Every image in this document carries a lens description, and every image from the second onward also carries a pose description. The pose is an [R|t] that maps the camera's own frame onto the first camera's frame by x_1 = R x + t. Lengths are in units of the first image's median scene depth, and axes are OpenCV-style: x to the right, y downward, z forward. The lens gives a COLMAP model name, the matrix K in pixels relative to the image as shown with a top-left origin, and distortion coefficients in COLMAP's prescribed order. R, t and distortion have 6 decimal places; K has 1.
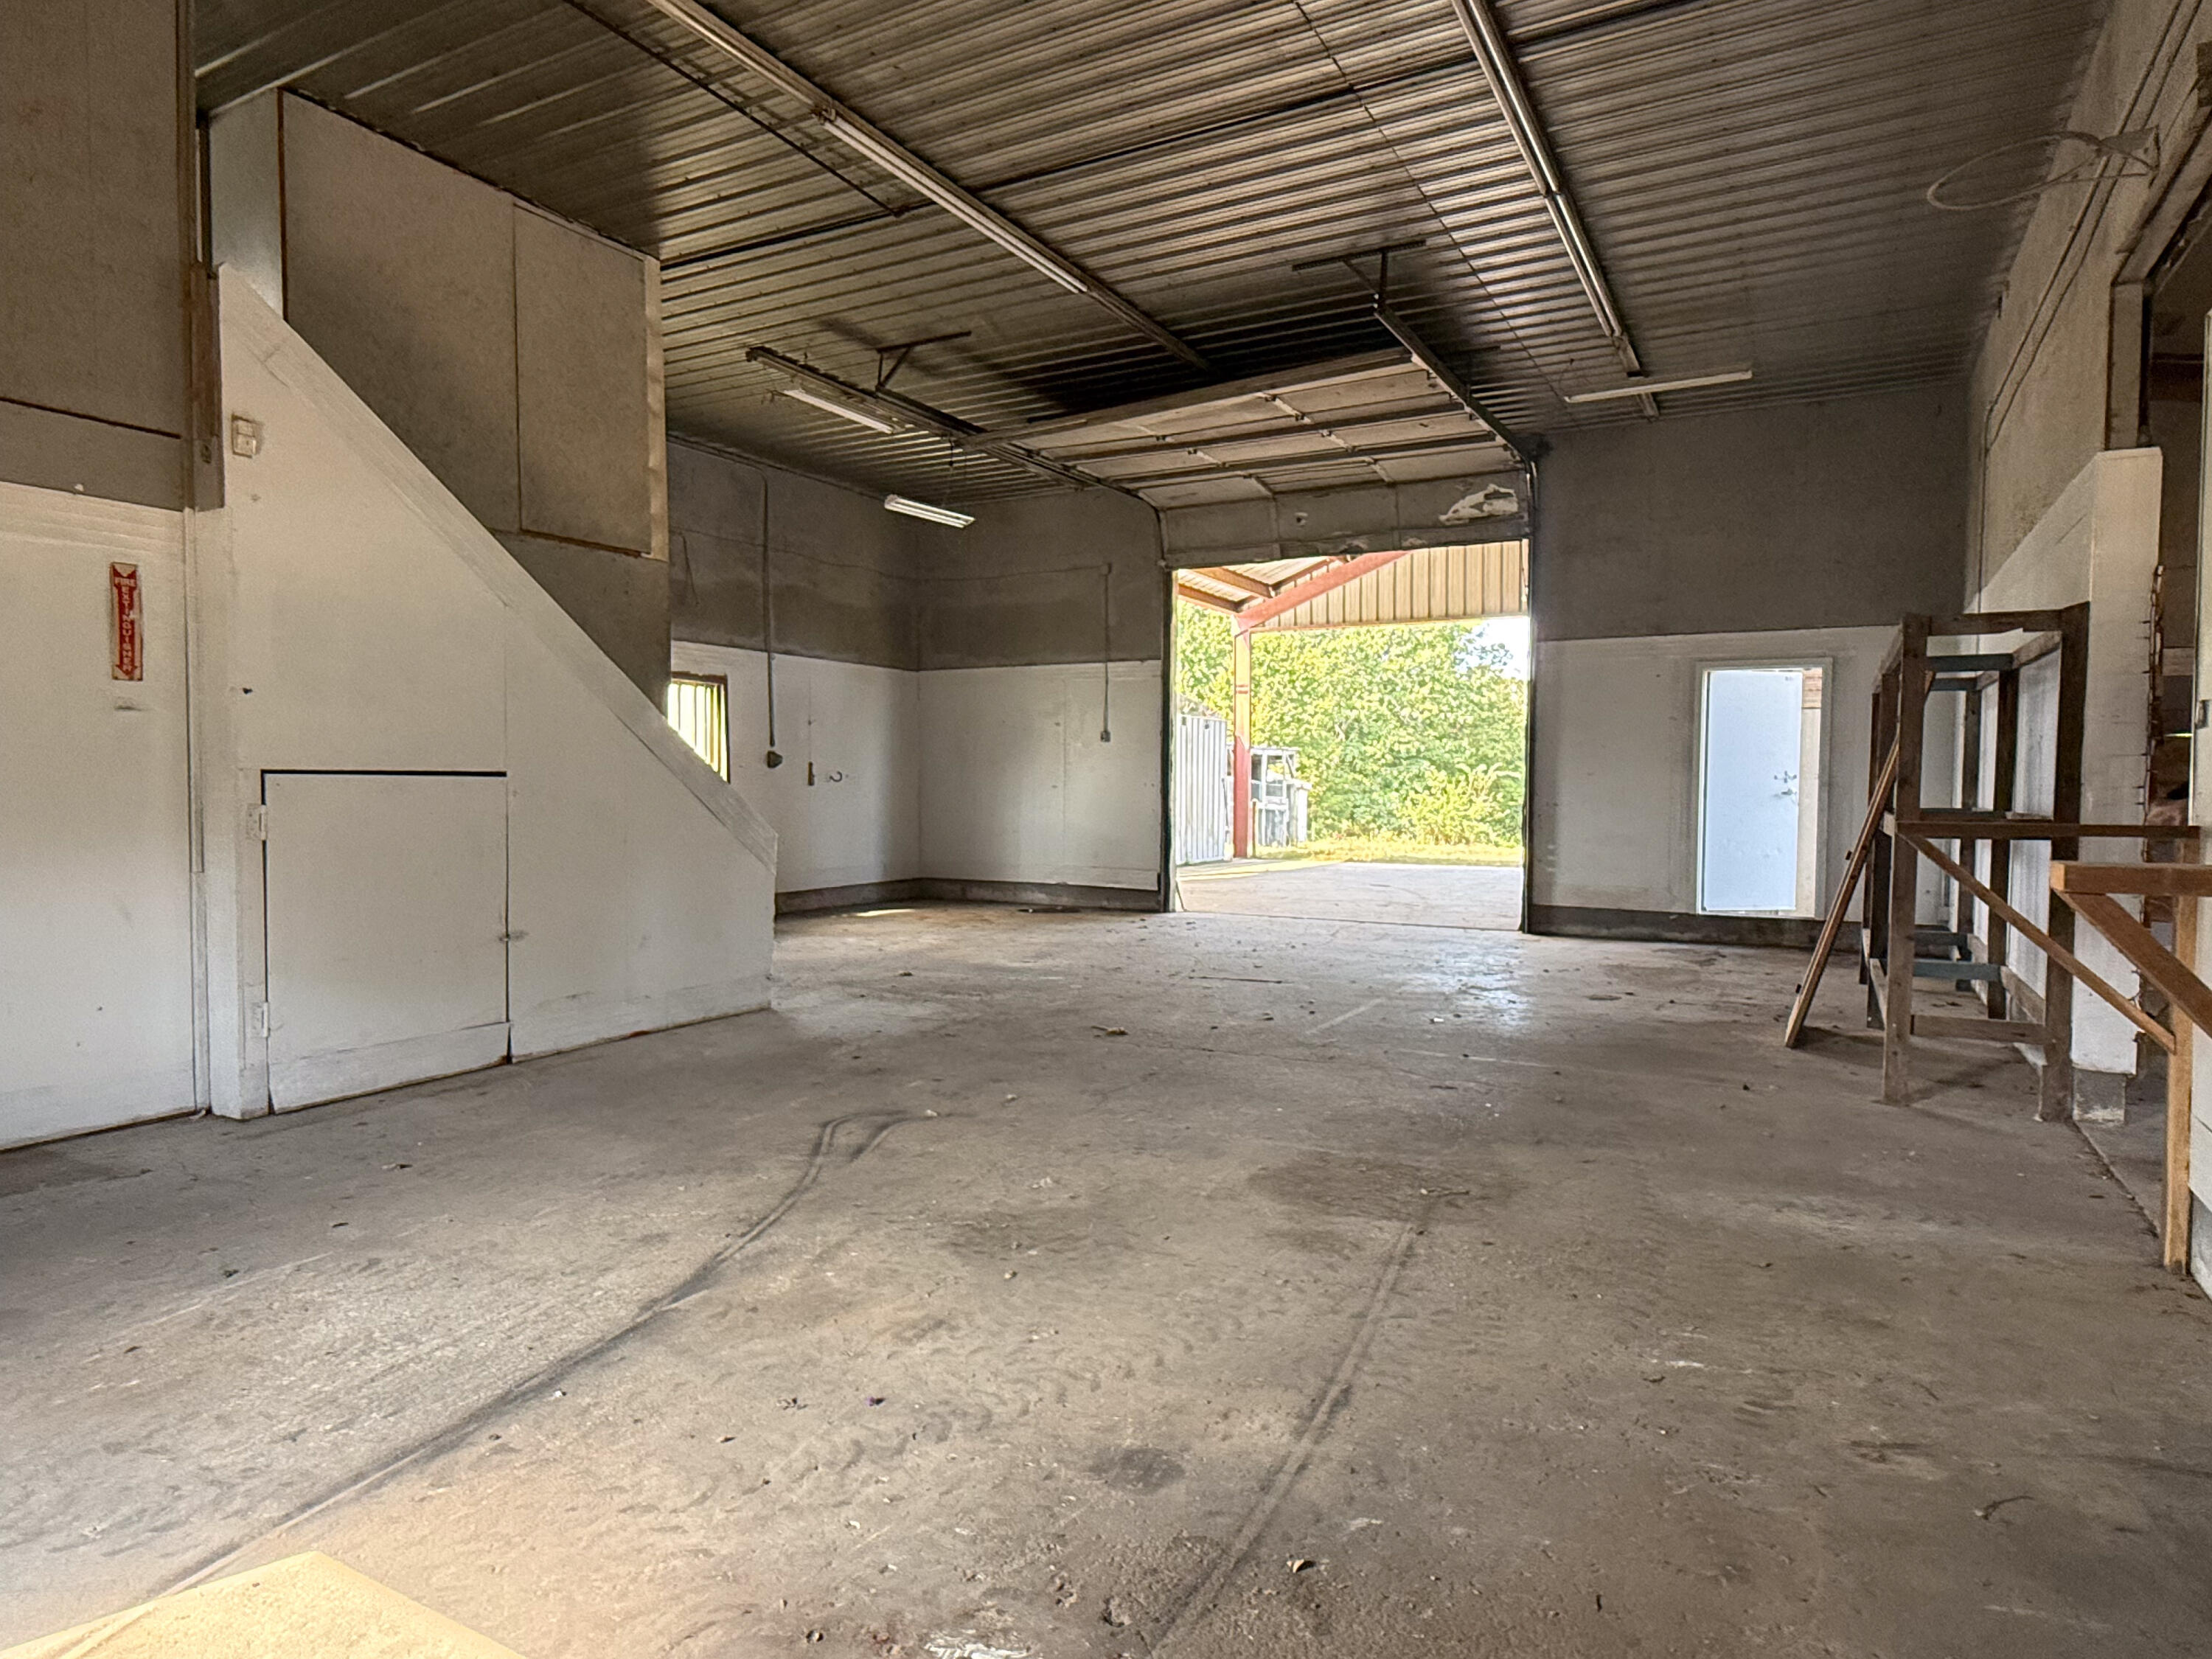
lens RADIAL K [[1277.8, 0, 1105.4], [0, 1277.8, 831.5], [0, 0, 1]] dist [-0.007671, -0.003154]
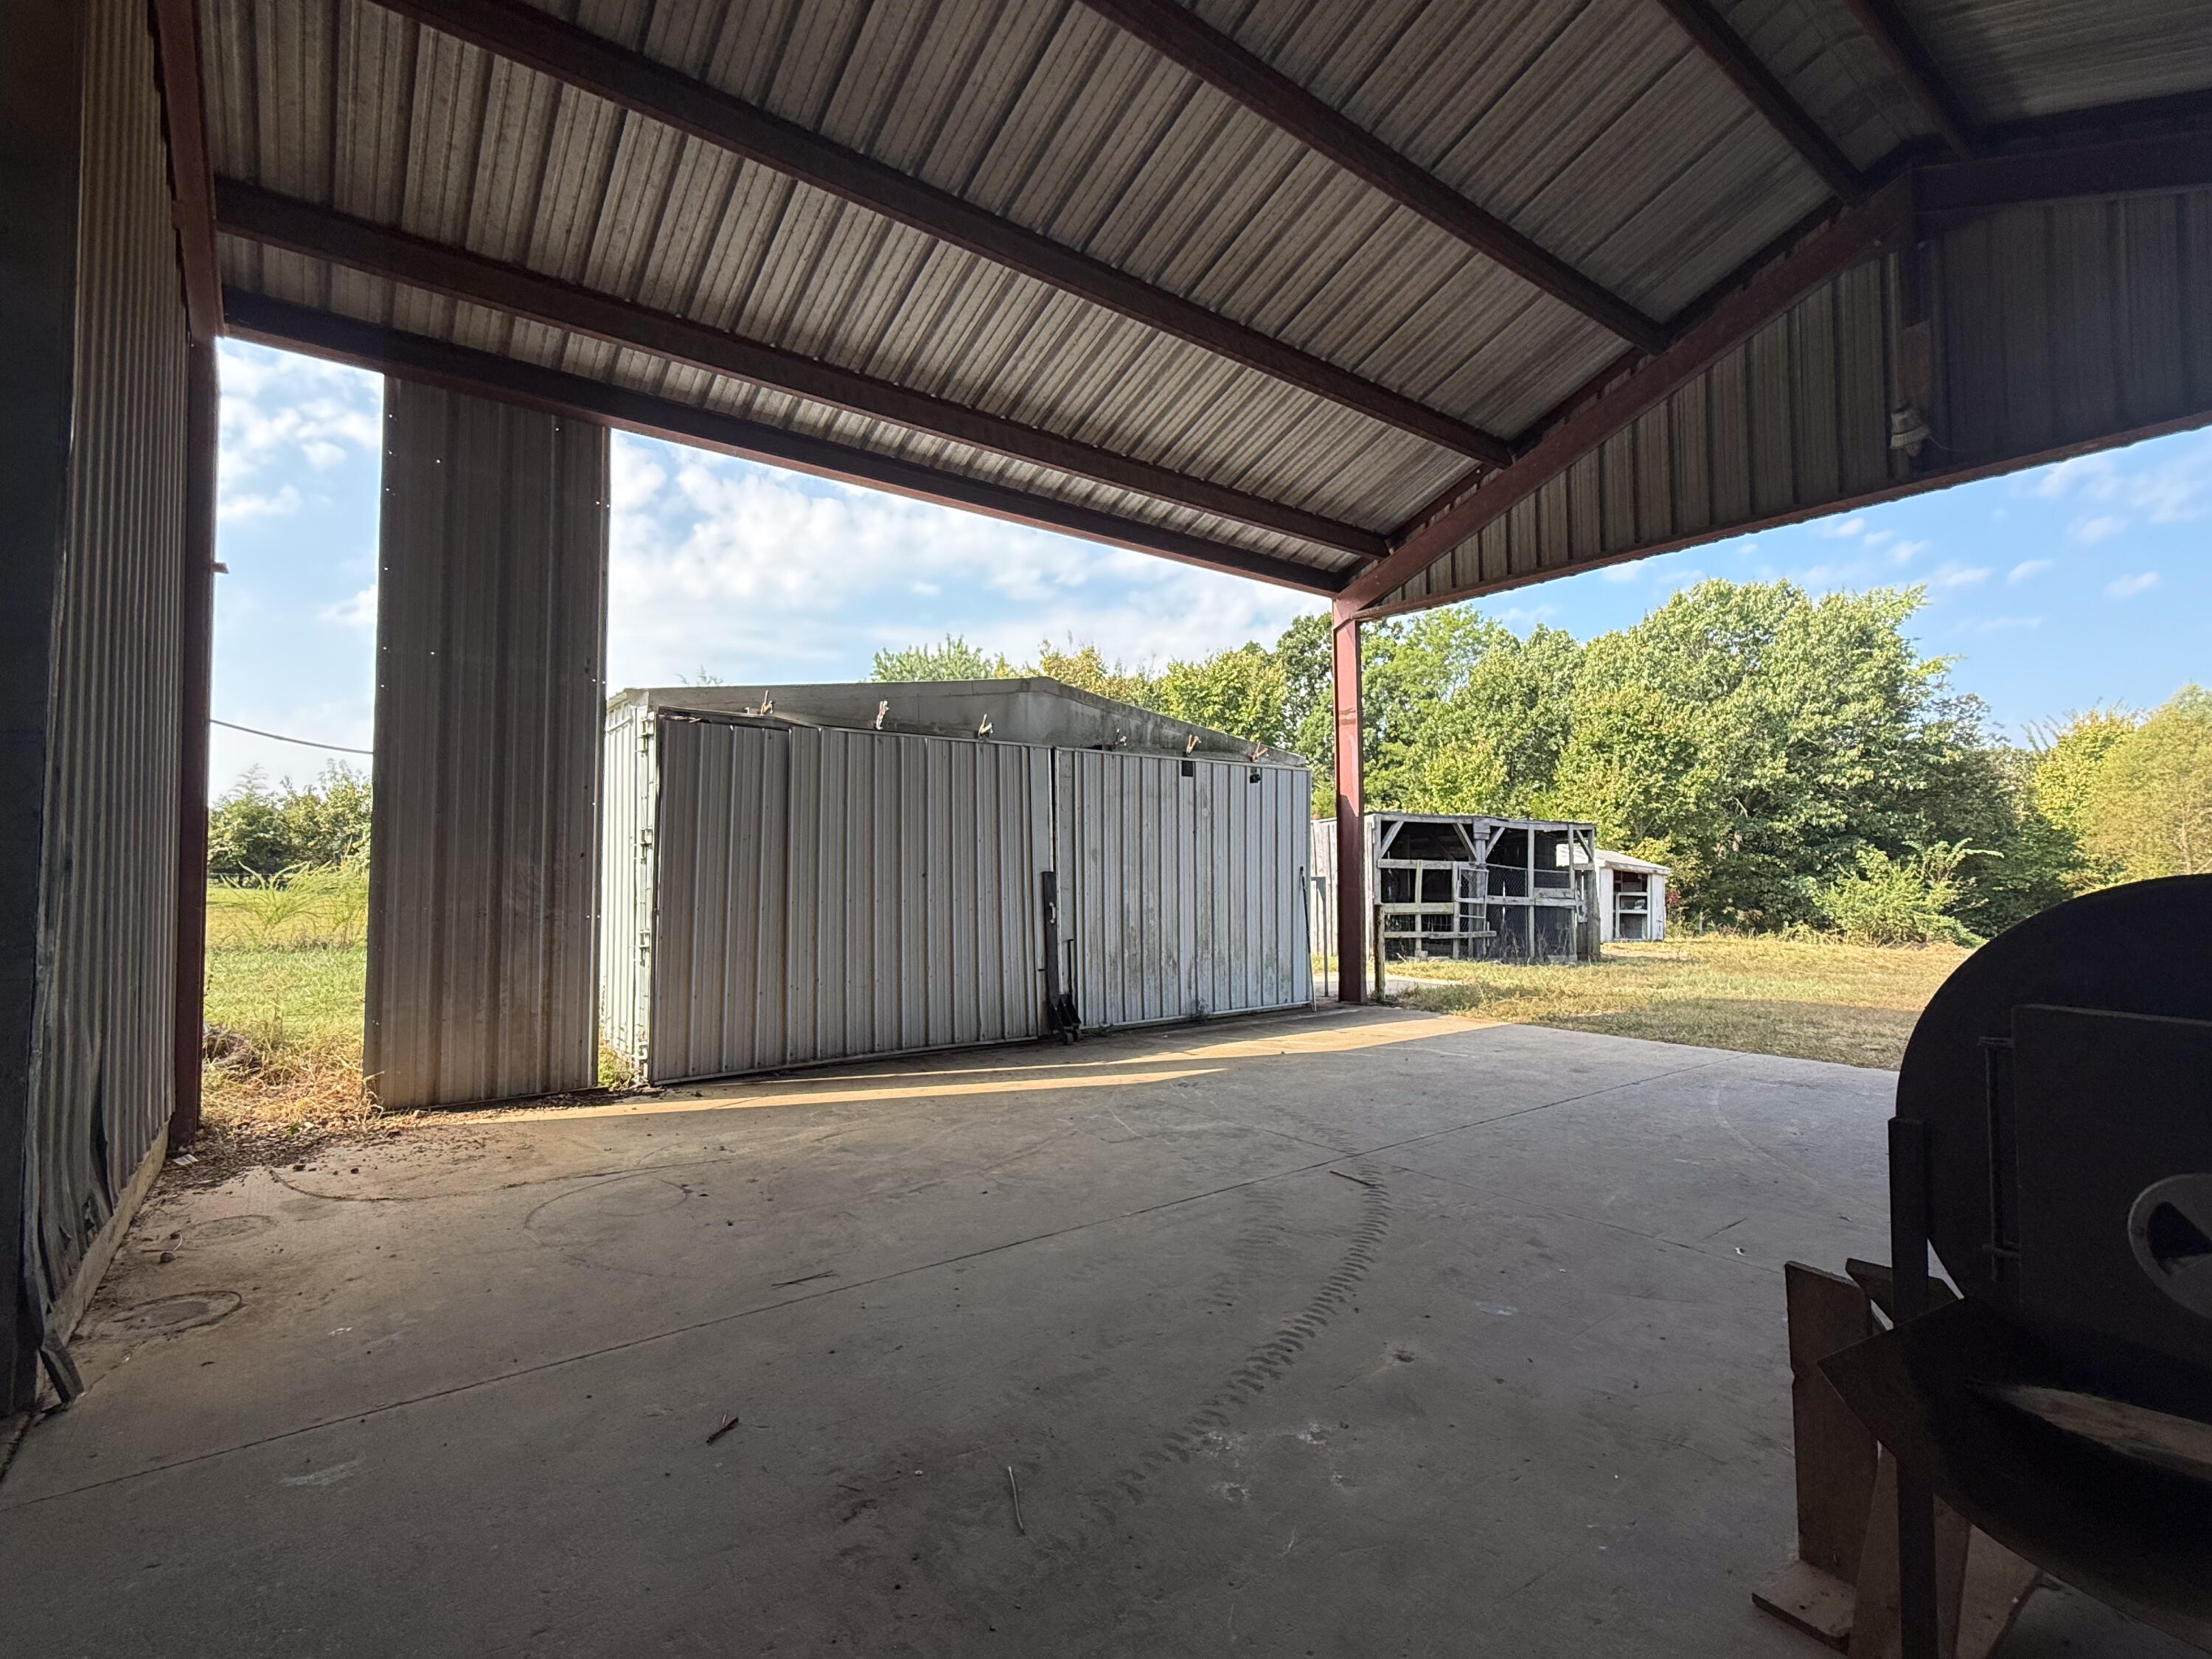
lens RADIAL K [[1042.1, 0, 1106.1], [0, 1042.1, 823.9], [0, 0, 1]] dist [0.003830, -0.000477]
pose [[0.917692, -0.024561, -0.396532, 0.074052], [-0.006600, 0.997007, -0.077029, -0.009192], [0.397237, 0.073306, 0.914784, 0.195426]]
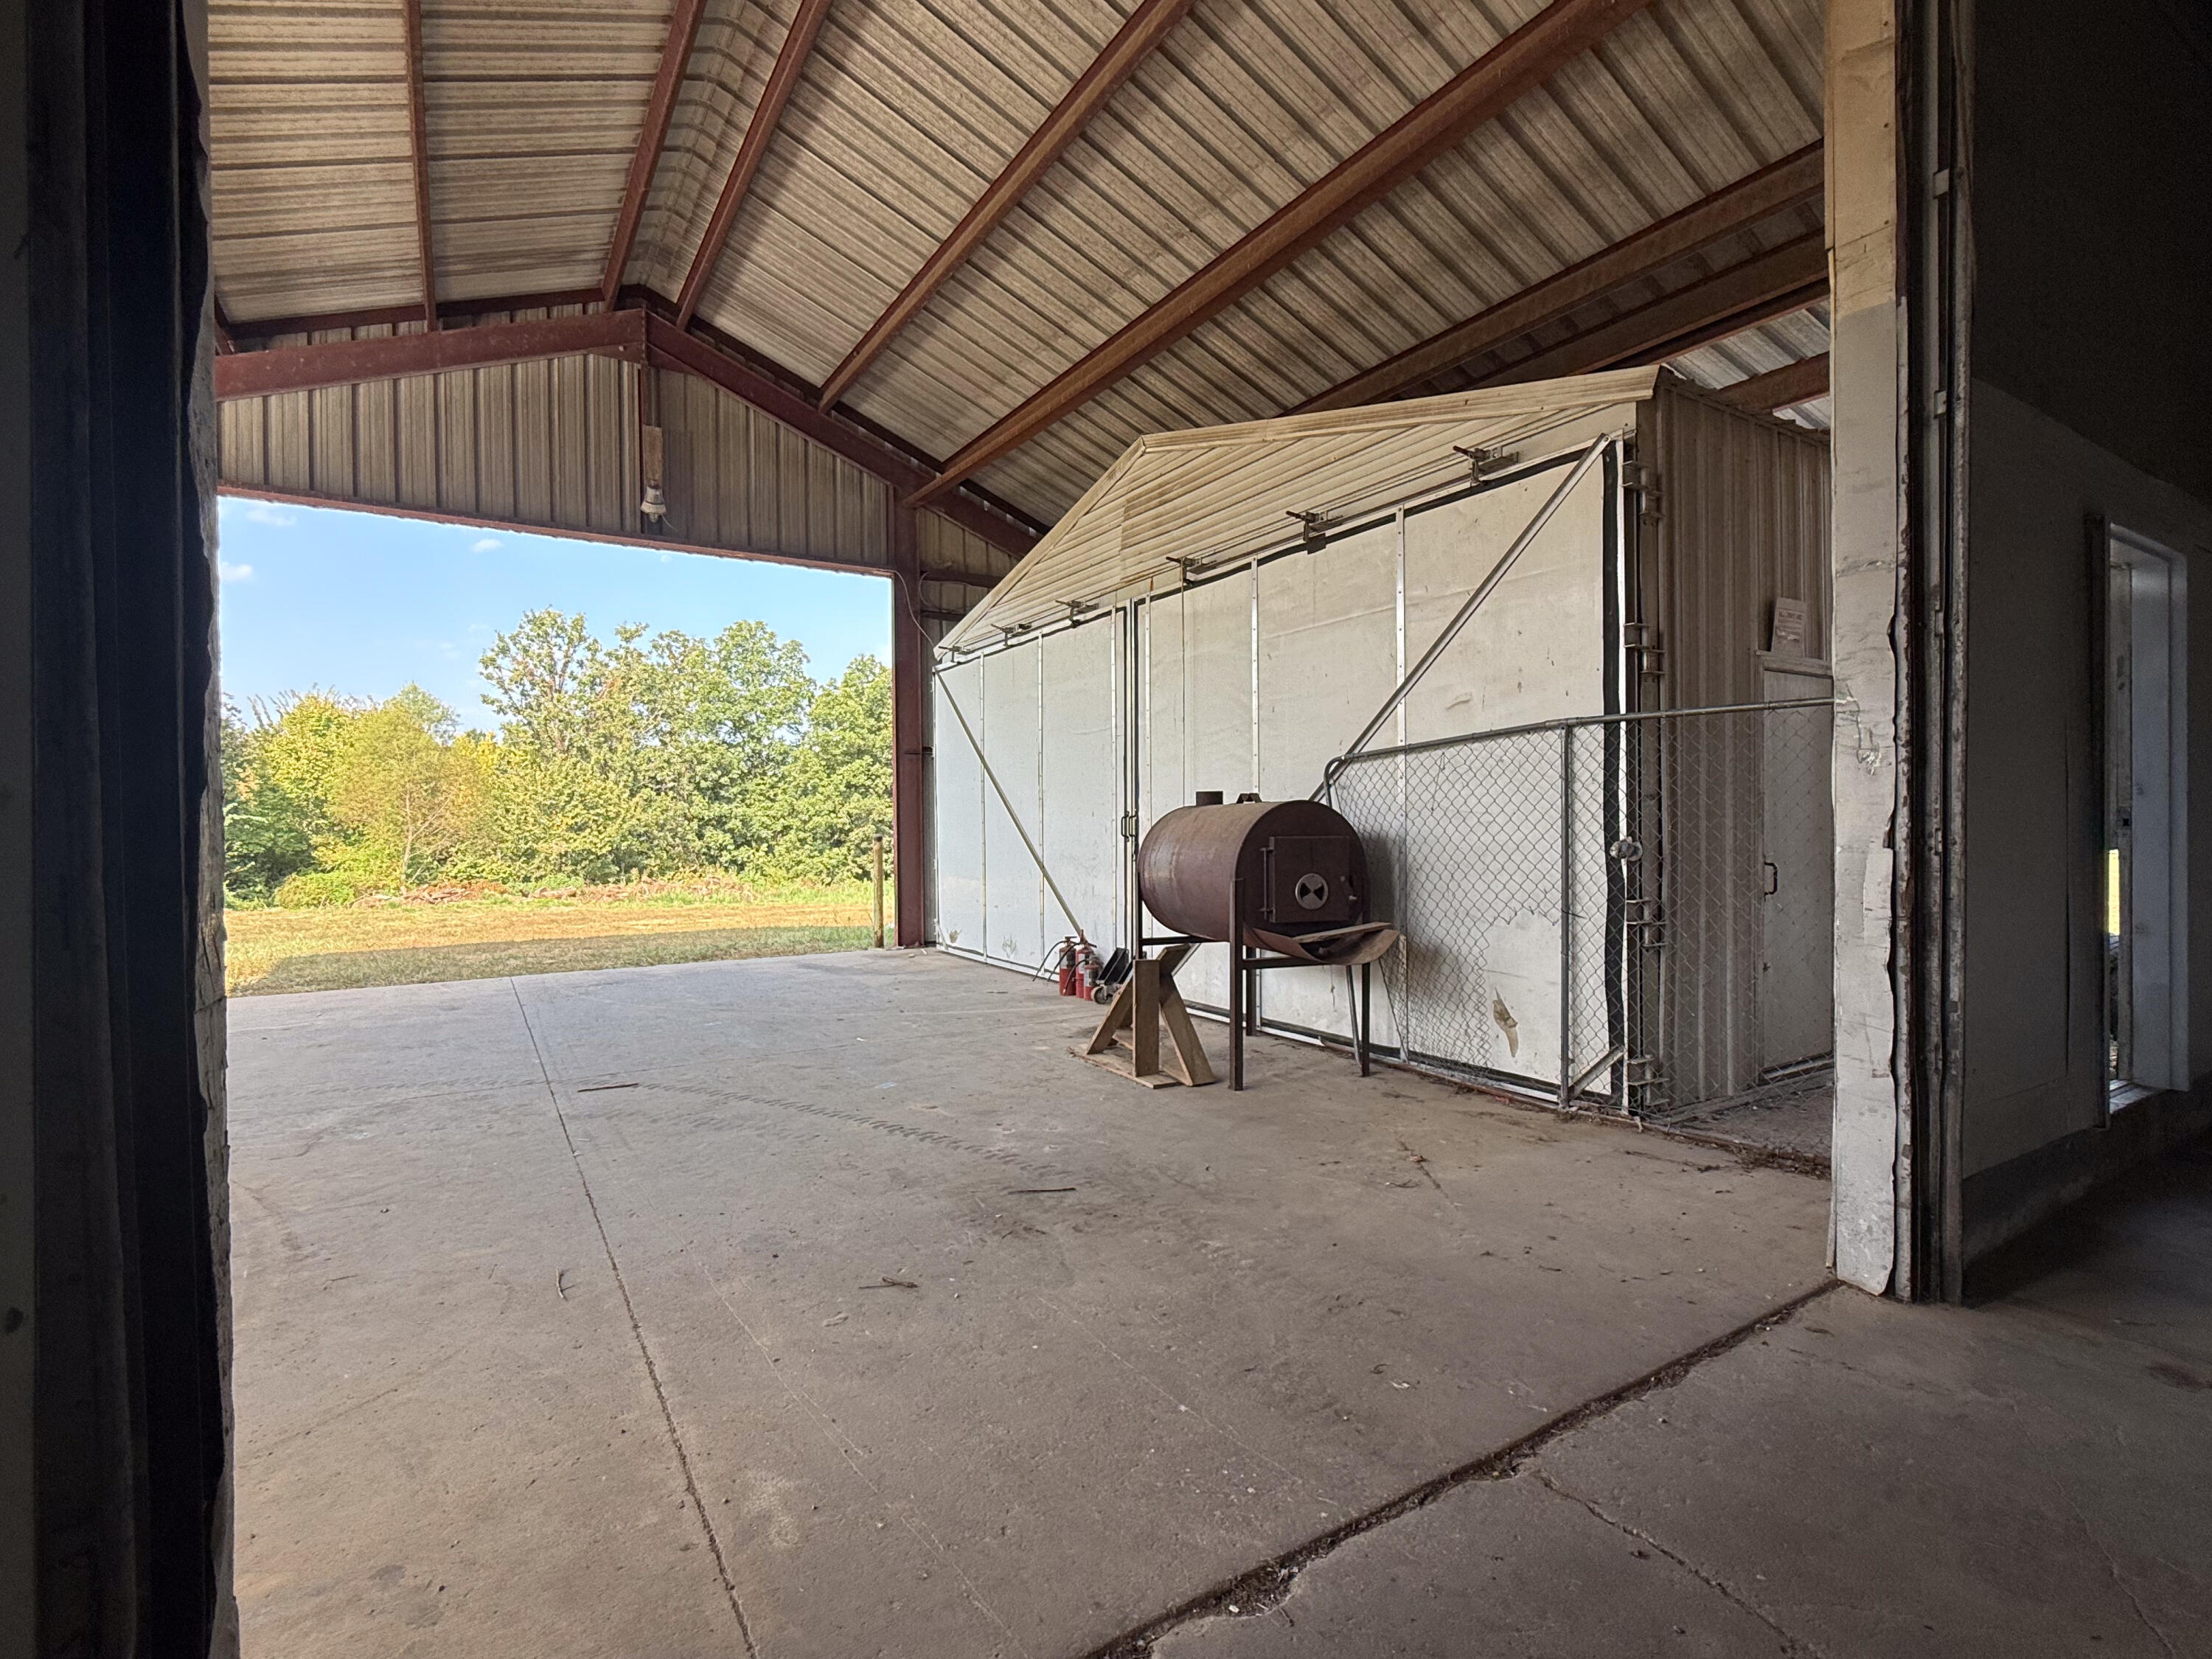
lens RADIAL K [[1042.1, 0, 1100.6], [0, 1042.1, 838.5], [0, 0, 1]] dist [0.003830, -0.000477]
pose [[0.496501, -0.023477, 0.867719, 0.008681], [0.045970, 0.998943, 0.000724, -0.007052], [-0.866818, 0.039529, 0.497055, 0.194526]]
